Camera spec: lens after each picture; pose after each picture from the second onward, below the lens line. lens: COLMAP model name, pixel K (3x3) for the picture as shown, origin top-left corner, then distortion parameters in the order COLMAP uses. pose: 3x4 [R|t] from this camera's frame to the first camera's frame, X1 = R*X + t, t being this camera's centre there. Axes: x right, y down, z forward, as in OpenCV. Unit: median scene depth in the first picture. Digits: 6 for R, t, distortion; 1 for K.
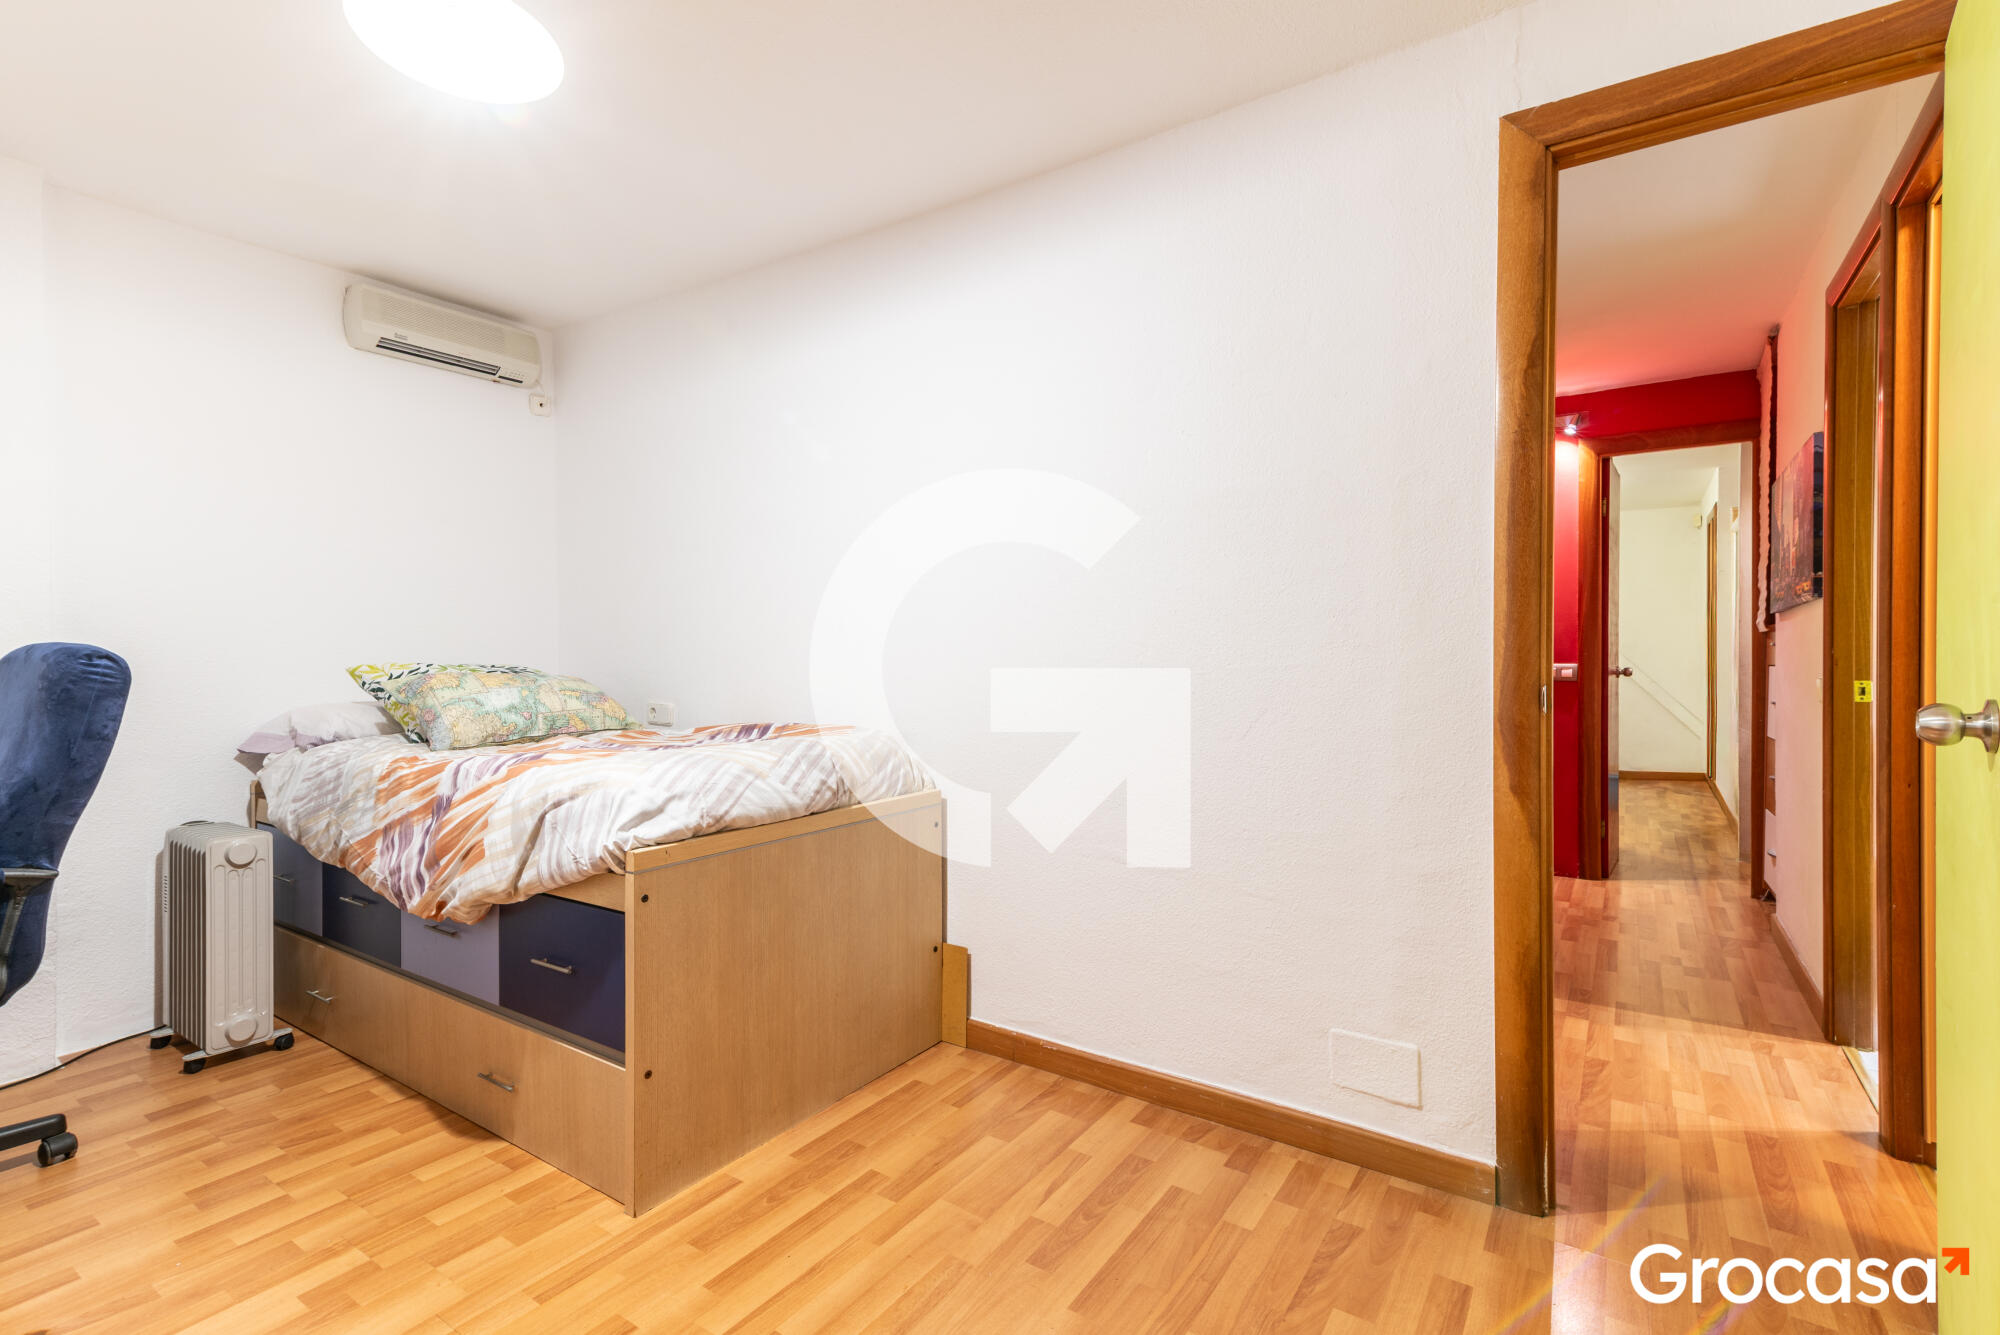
lens RADIAL K [[924.0, 0, 1000.0], [0, 924.0, 667.5], [0, 0, 1]] dist [0.002896, 0.000315]
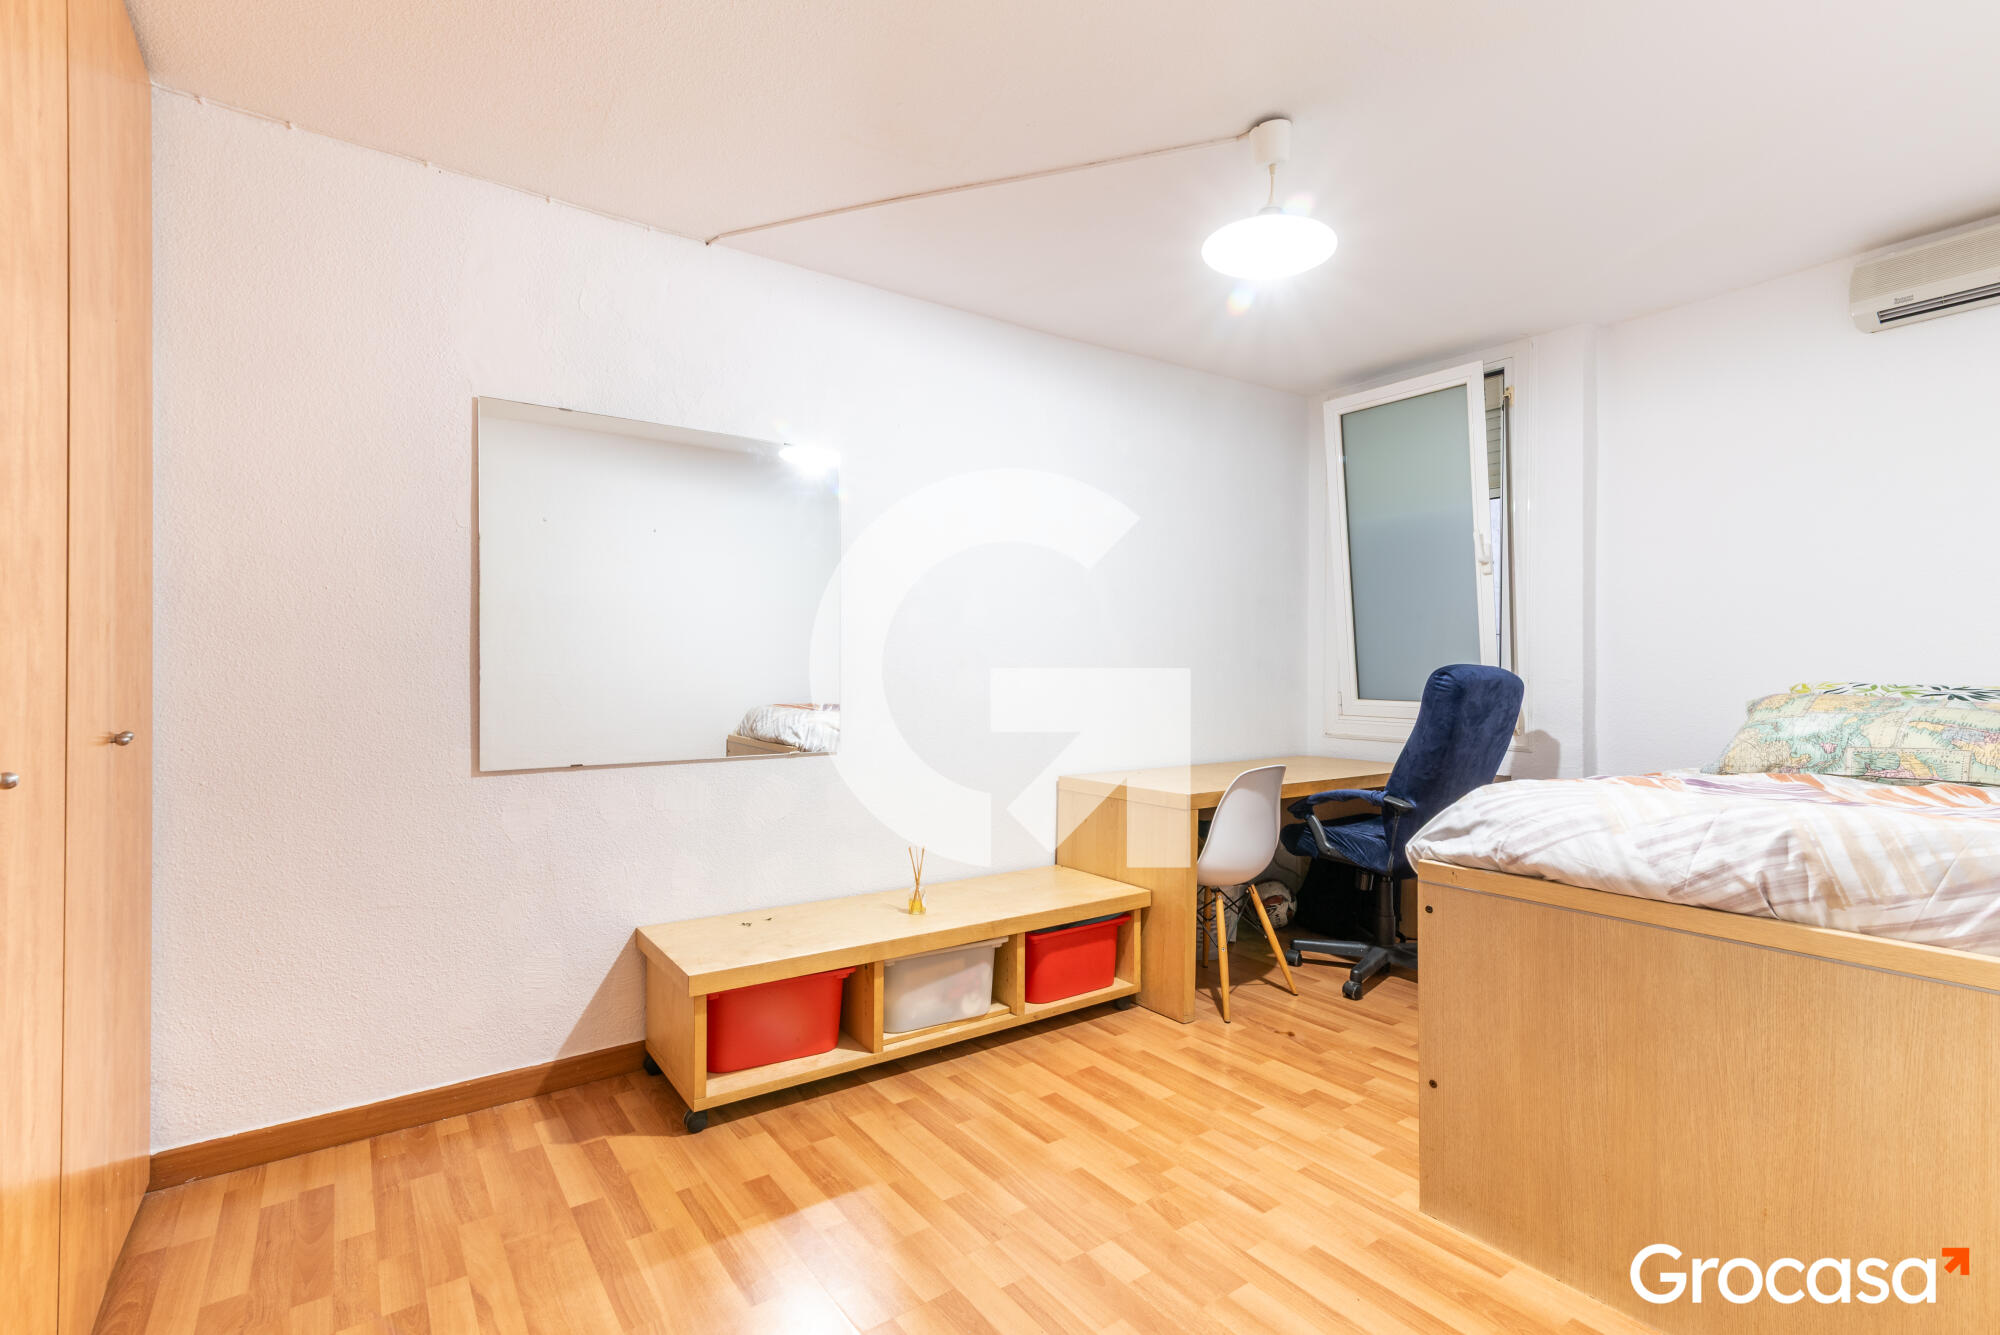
lens RADIAL K [[881.1, 0, 1007.8], [0, 881.1, 678.4], [0, 0, 1]] dist [0.000654, 0.000362]
pose [[-0.339924, 0.006727, -0.940429, 0.638166], [-0.015065, 0.999807, 0.012597, -0.010931], [0.940332, 0.018449, -0.339757, 0.814813]]
